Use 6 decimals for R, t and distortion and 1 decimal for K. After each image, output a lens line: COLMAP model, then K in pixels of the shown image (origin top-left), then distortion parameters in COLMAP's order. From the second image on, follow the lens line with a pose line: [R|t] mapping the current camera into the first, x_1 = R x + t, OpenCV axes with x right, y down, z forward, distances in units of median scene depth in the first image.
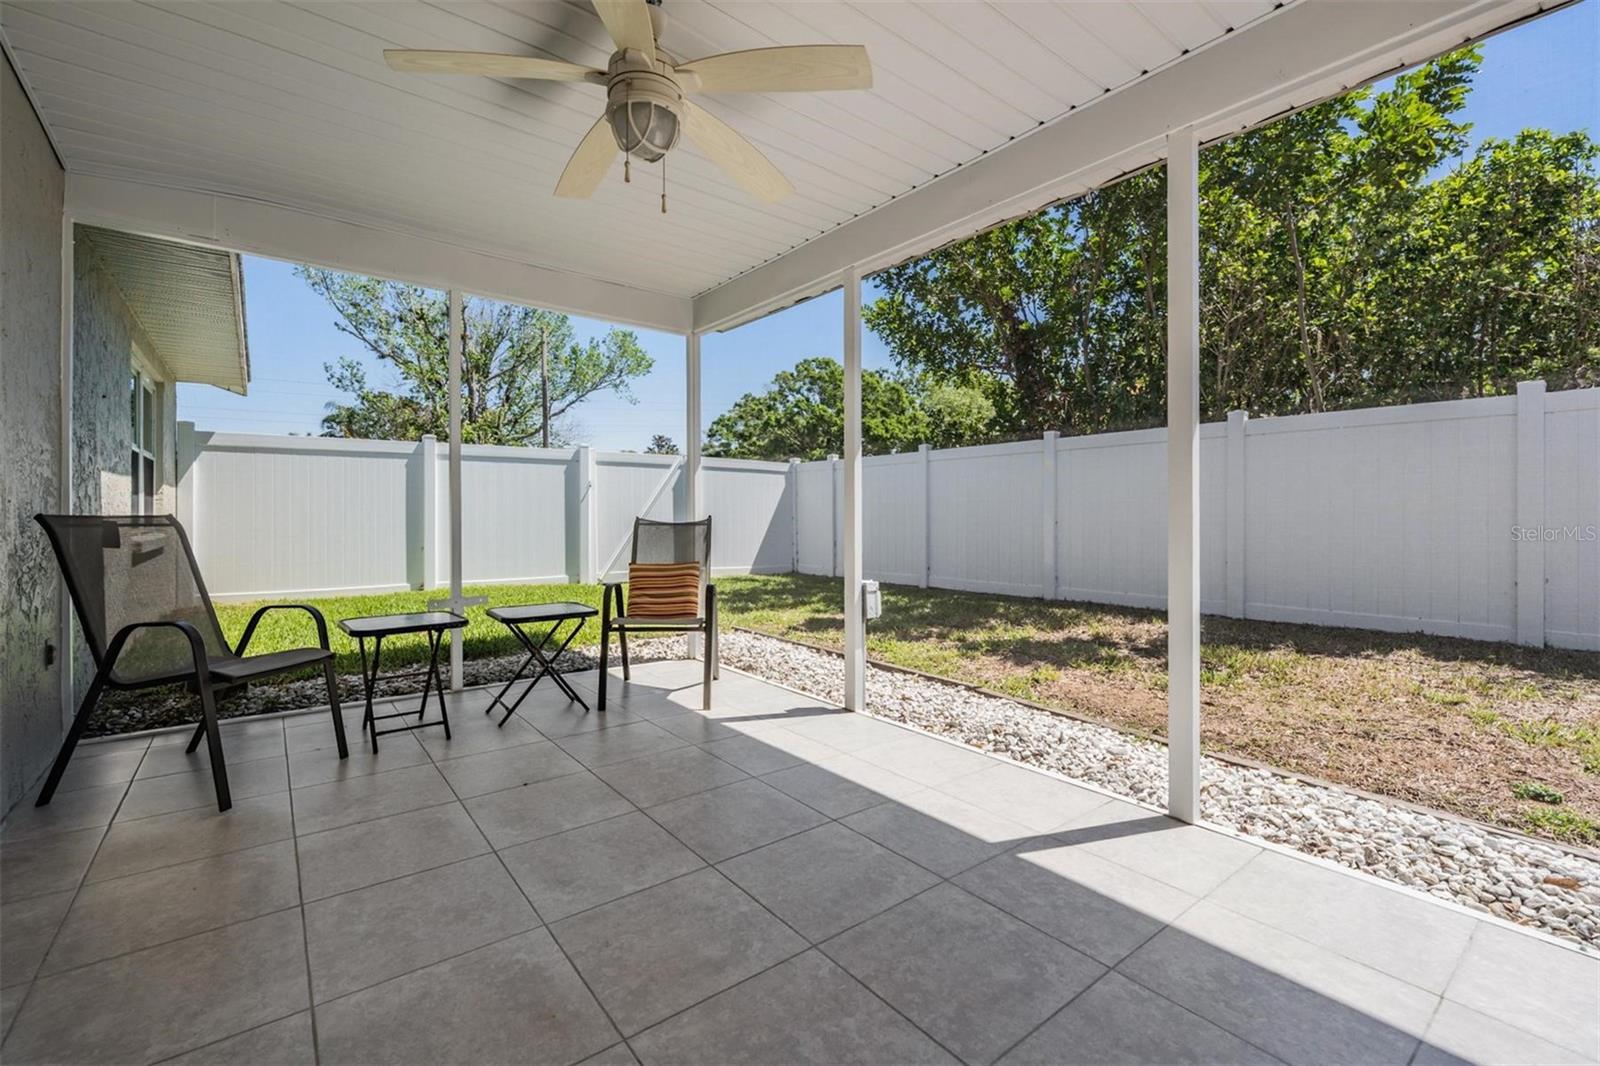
lens RADIAL K [[683.6, 0, 794.1], [0, 683.6, 523.3], [0, 0, 1]] dist [0.000546, -0.000933]
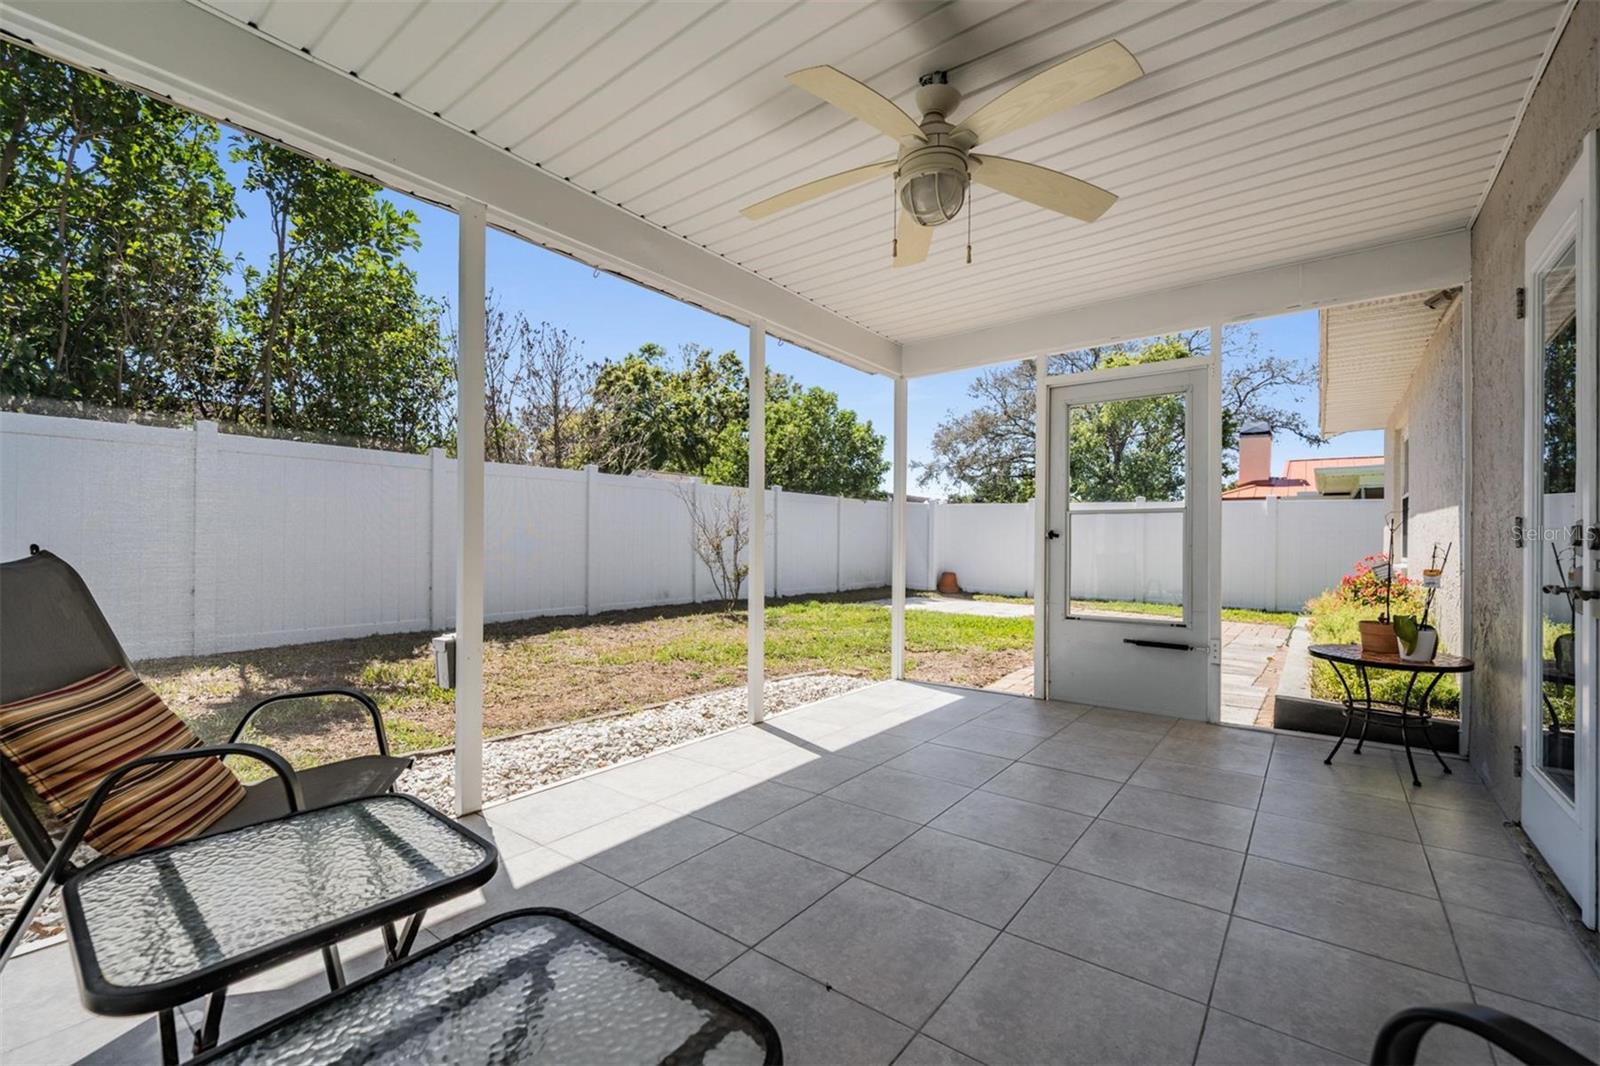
lens RADIAL K [[683.6, 0, 783.0], [0, 683.6, 535.6], [0, 0, 1]] dist [0.000546, -0.000933]
pose [[-0.237197, 0.006432, 0.971440, -1.057134], [0.006680, 0.999965, -0.004990, -0.025750], [-0.971439, 0.005305, -0.237231, 1.270026]]
